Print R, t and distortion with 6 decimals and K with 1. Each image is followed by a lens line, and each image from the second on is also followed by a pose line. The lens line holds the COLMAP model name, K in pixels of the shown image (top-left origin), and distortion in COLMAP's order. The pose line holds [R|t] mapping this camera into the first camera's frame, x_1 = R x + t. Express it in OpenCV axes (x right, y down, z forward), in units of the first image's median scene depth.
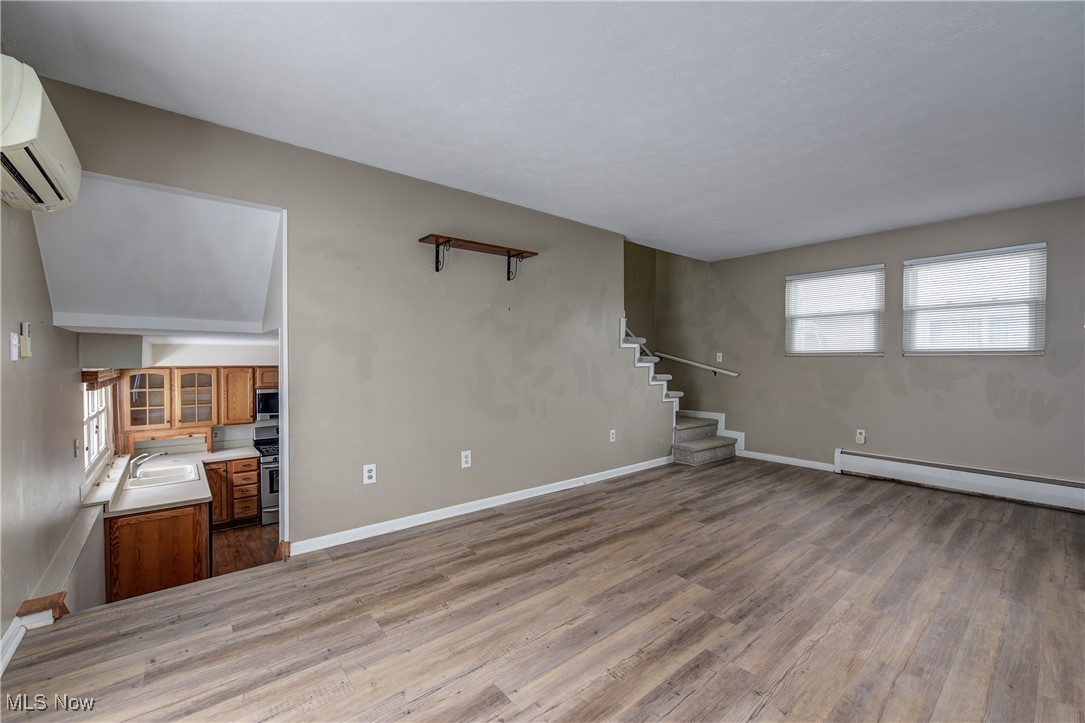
lens RADIAL K [[442.4, 0, 540.2], [0, 442.4, 365.3], [0, 0, 1]] dist [-0.008489, -0.000231]
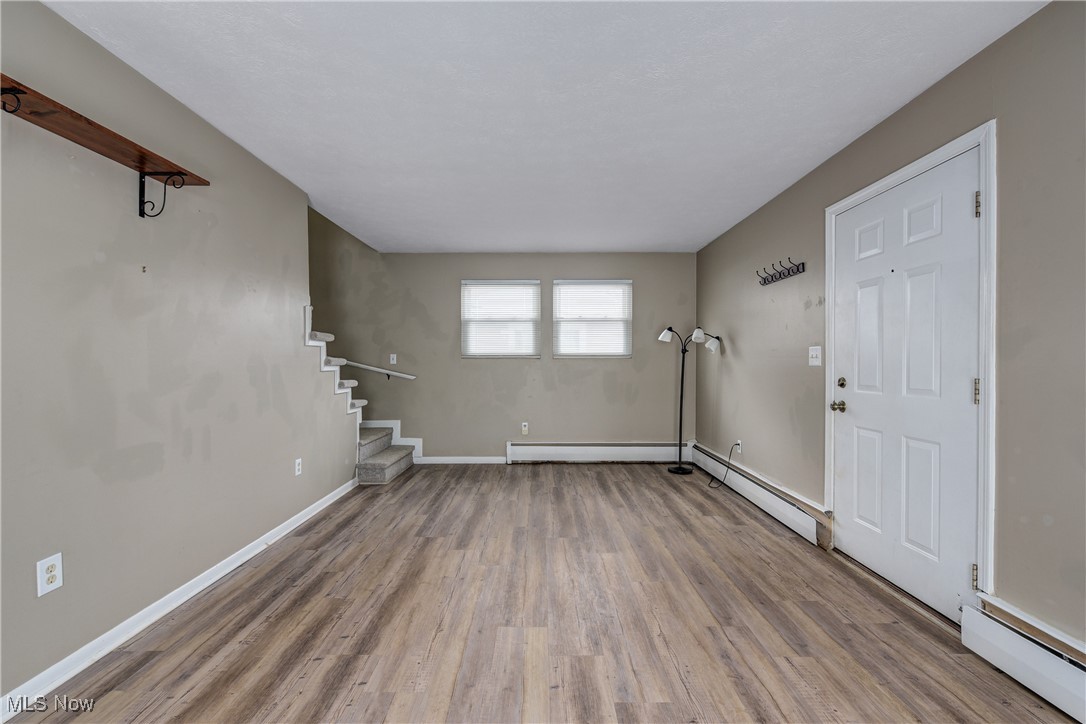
lens RADIAL K [[453.3, 0, 537.3], [0, 453.3, 365.7], [0, 0, 1]] dist [-0.000328, -0.000355]
pose [[0.641537, -0.009262, 0.767036, -0.205314], [0.012229, 0.999924, 0.001846, -0.004028], [-0.766995, 0.008196, 0.641601, 0.295963]]
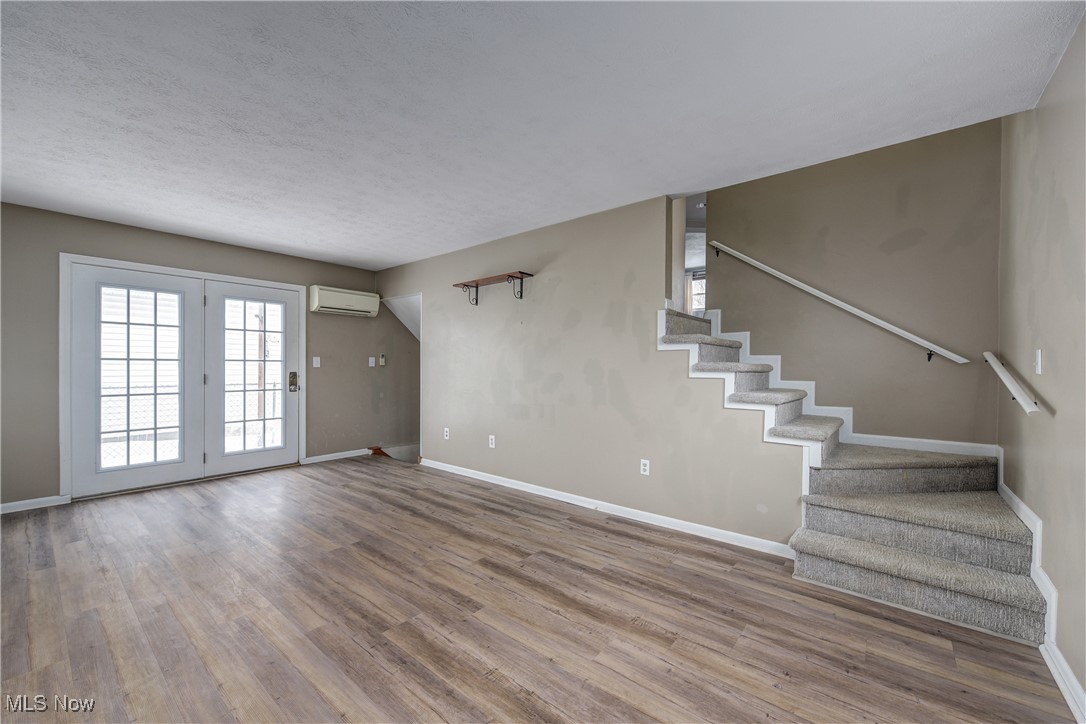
lens RADIAL K [[427.8, 0, 542.9], [0, 427.8, 365.5], [0, 0, 1]] dist [-0.001189, -0.000270]
pose [[0.191261, -0.003260, -0.981534, 1.140862], [-0.017127, 0.999831, -0.006659, -0.008962], [0.981390, 0.018084, 0.191173, 0.916054]]
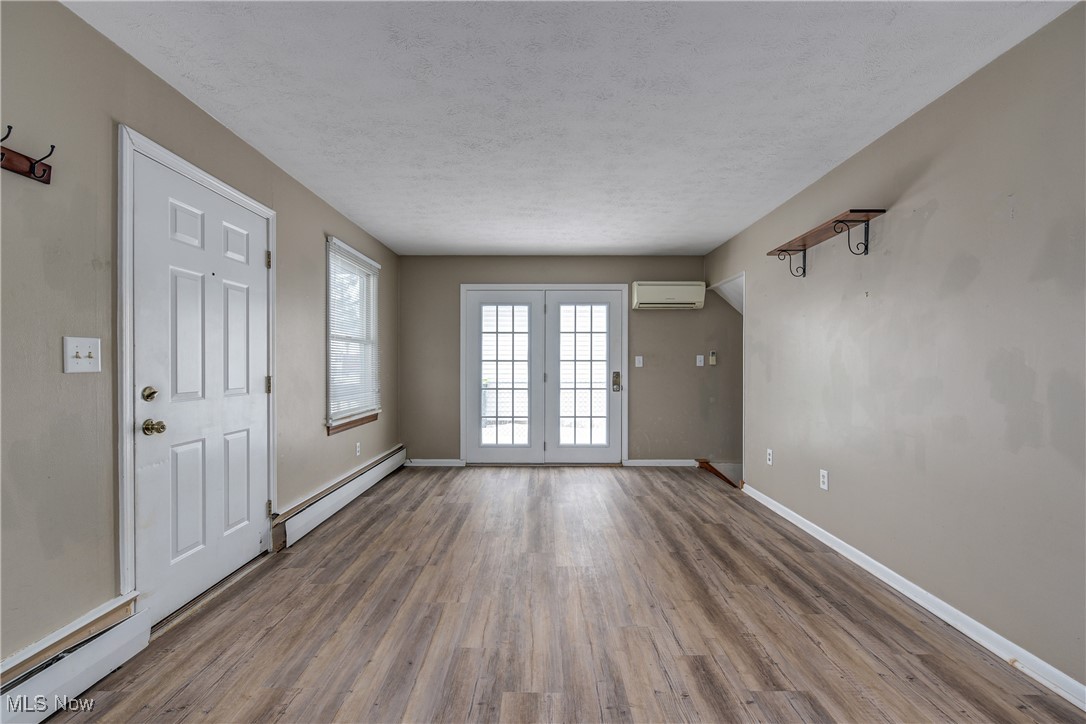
lens RADIAL K [[457.1, 0, 541.9], [0, 457.1, 365.4], [0, 0, 1]] dist [-0.000042, -0.000134]
pose [[-0.637641, -0.001628, -0.770332, 0.899474], [-0.012634, 0.999885, 0.008345, -0.013370], [0.770230, 0.015053, -0.637588, 1.163529]]
